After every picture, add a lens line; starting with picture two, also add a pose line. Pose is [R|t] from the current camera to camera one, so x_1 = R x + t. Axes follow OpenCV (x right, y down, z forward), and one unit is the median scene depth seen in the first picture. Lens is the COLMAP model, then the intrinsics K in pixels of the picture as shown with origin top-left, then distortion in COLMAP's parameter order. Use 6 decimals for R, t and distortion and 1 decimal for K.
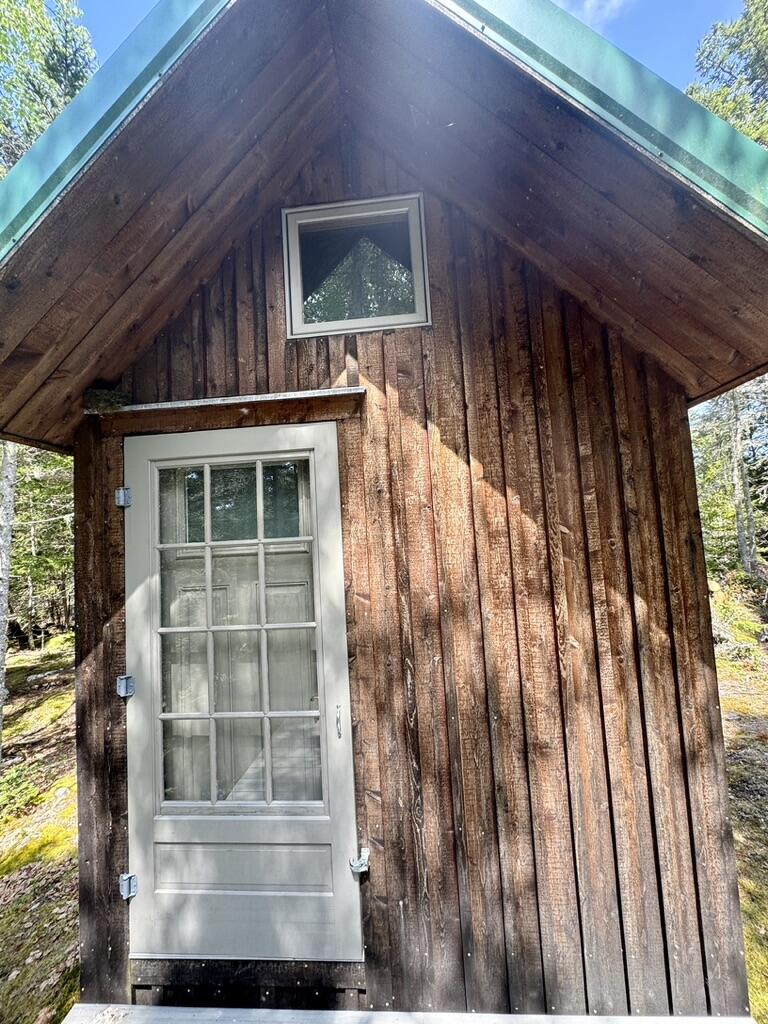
lens RADIAL K [[409.6, 0, 385.0], [0, 409.6, 513.4], [0, 0, 1]] dist [-0.000883, -0.000062]
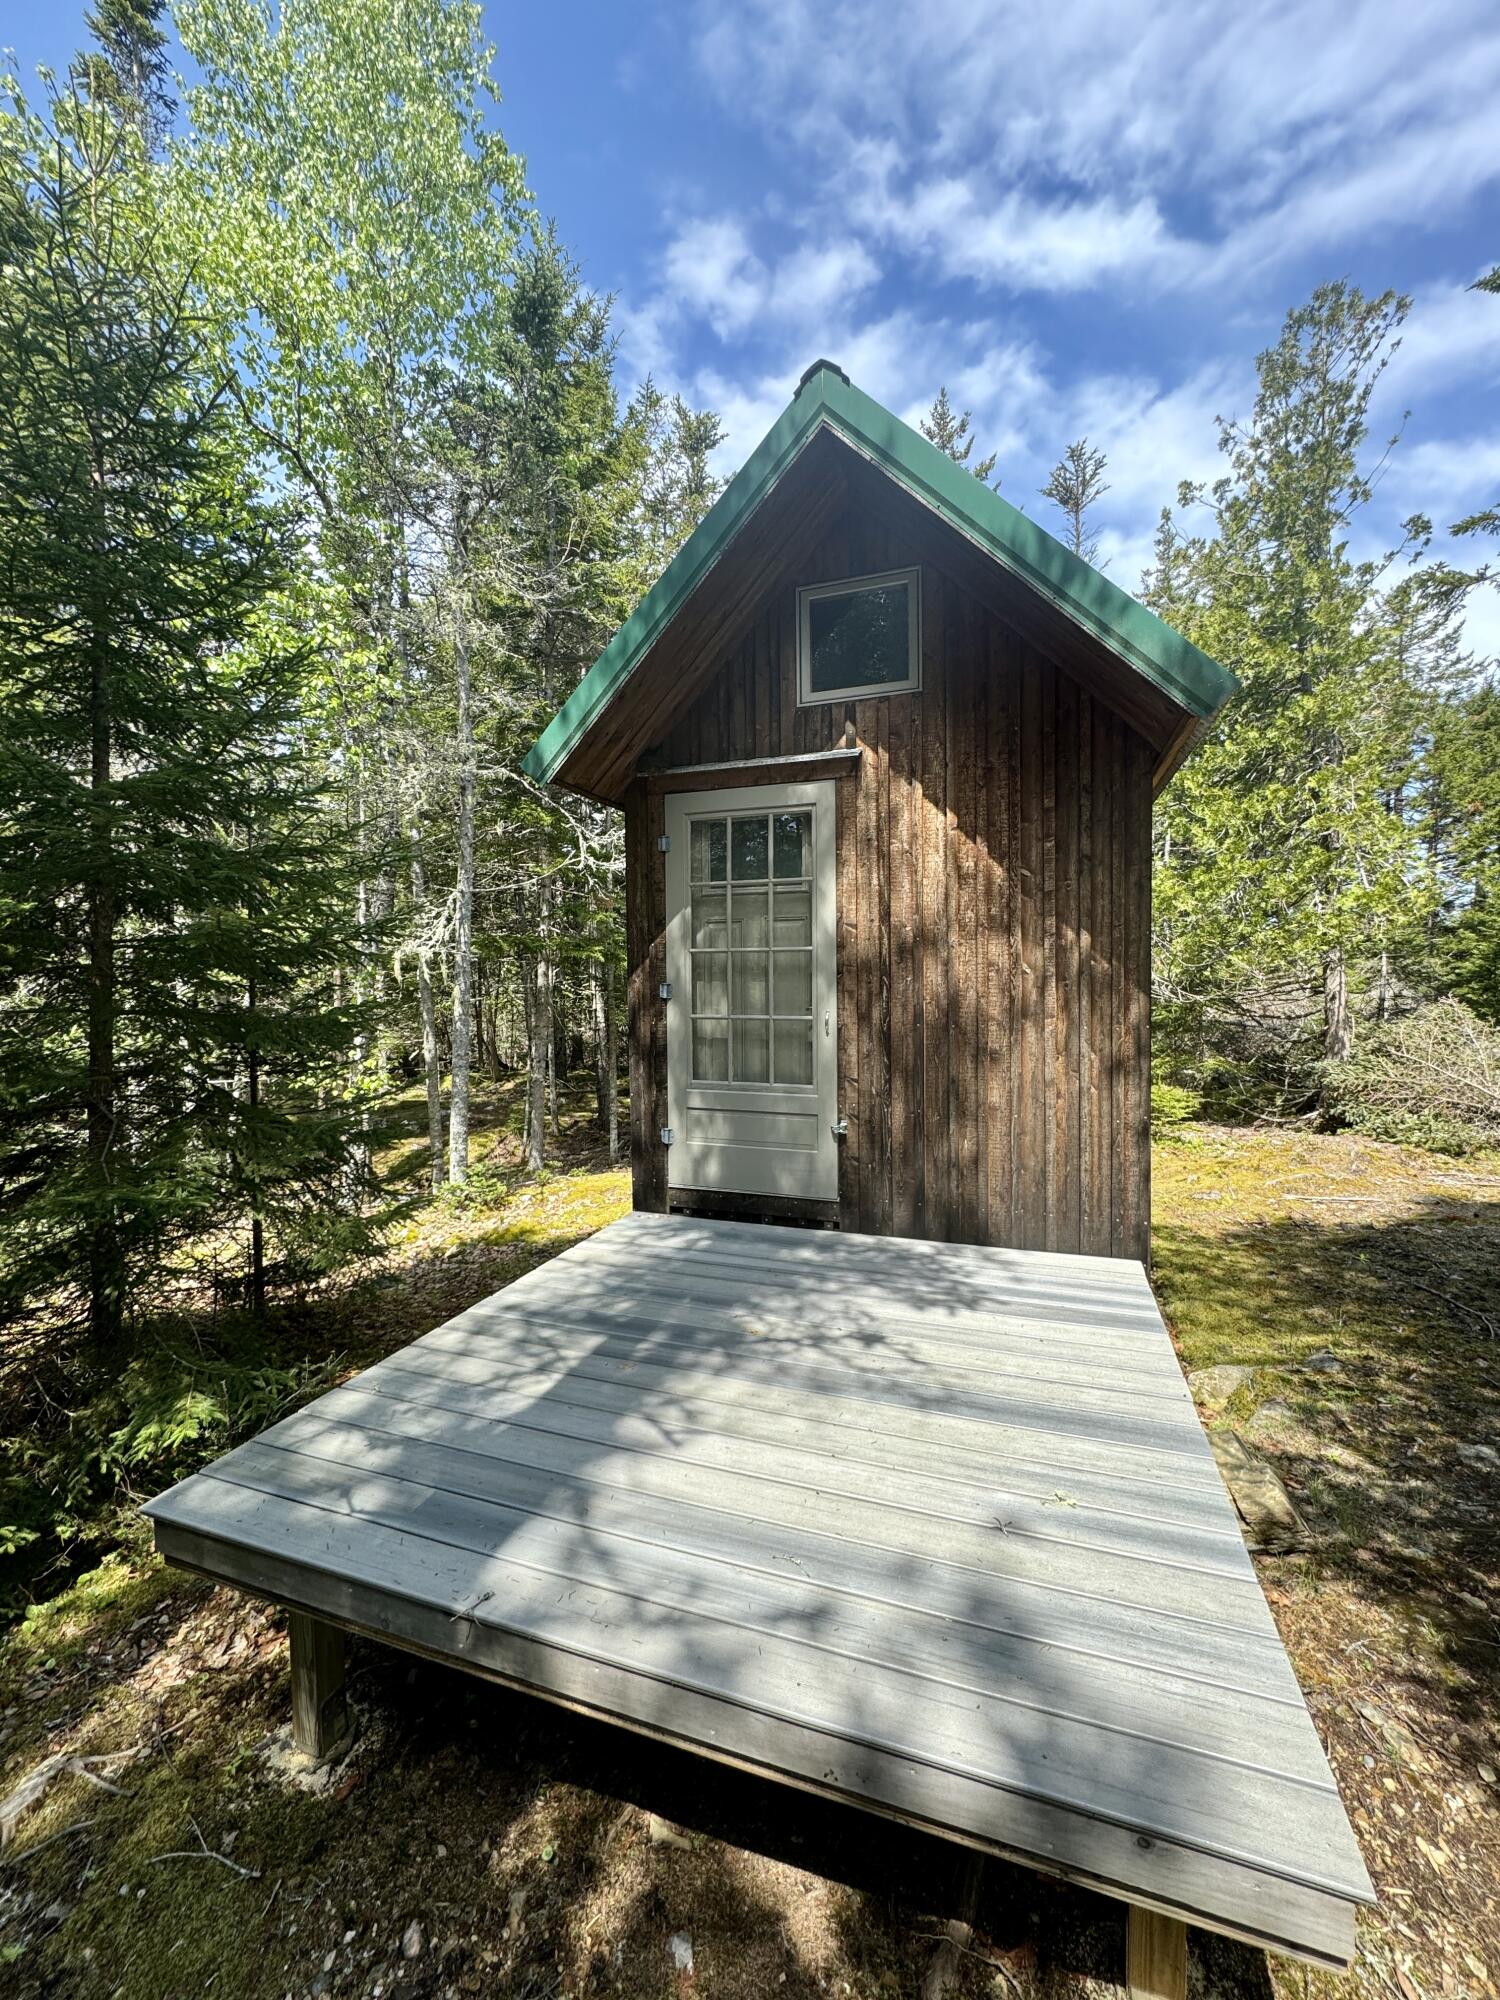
lens RADIAL K [[800.0, 0, 755.8], [0, 800.0, 996.1], [0, 0, 1]] dist [-0.000883, -0.000062]
pose [[0.964891, 0.052768, -0.257295, 0.293111], [-0.026051, 0.994007, 0.106166, 0.160982], [0.261355, -0.095736, 0.960483, -1.371232]]
